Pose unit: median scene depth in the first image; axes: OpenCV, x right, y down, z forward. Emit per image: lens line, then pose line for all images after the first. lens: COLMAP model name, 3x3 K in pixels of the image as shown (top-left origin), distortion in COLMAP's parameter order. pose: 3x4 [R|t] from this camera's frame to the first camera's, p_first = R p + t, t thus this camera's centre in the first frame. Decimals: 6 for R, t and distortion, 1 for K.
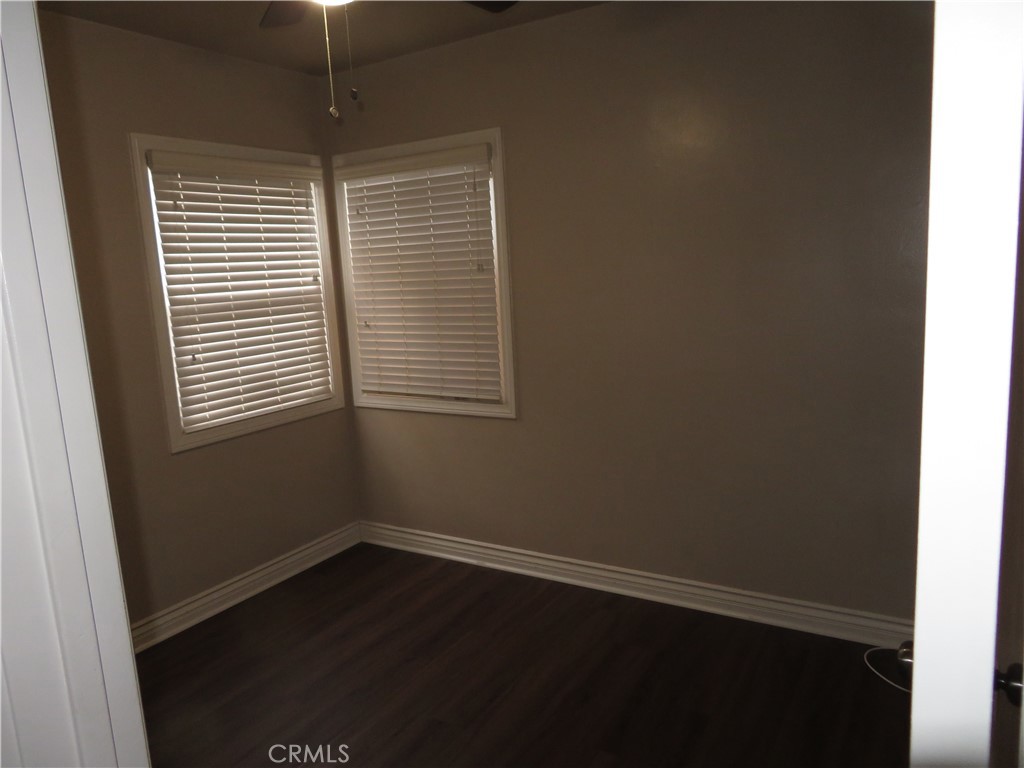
lens RADIAL K [[728.7, 0, 516.5], [0, 728.7, 386.5], [0, 0, 1]] dist [-0.007803, -0.002219]
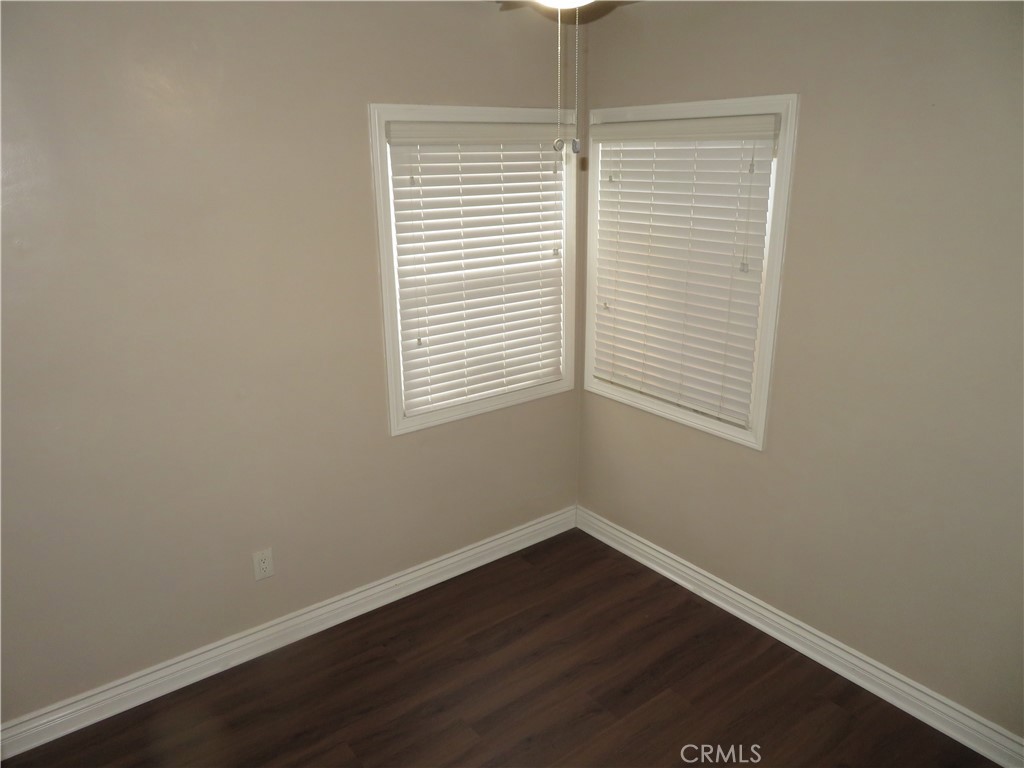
lens RADIAL K [[728.7, 0, 515.3], [0, 728.7, 393.5], [0, 0, 1]] dist [-0.007803, -0.002219]
pose [[0.933033, 0.148330, -0.327791, -0.000954], [-0.097821, 0.981326, 0.165621, -0.134449], [0.346237, -0.122465, 0.930120, 0.132989]]
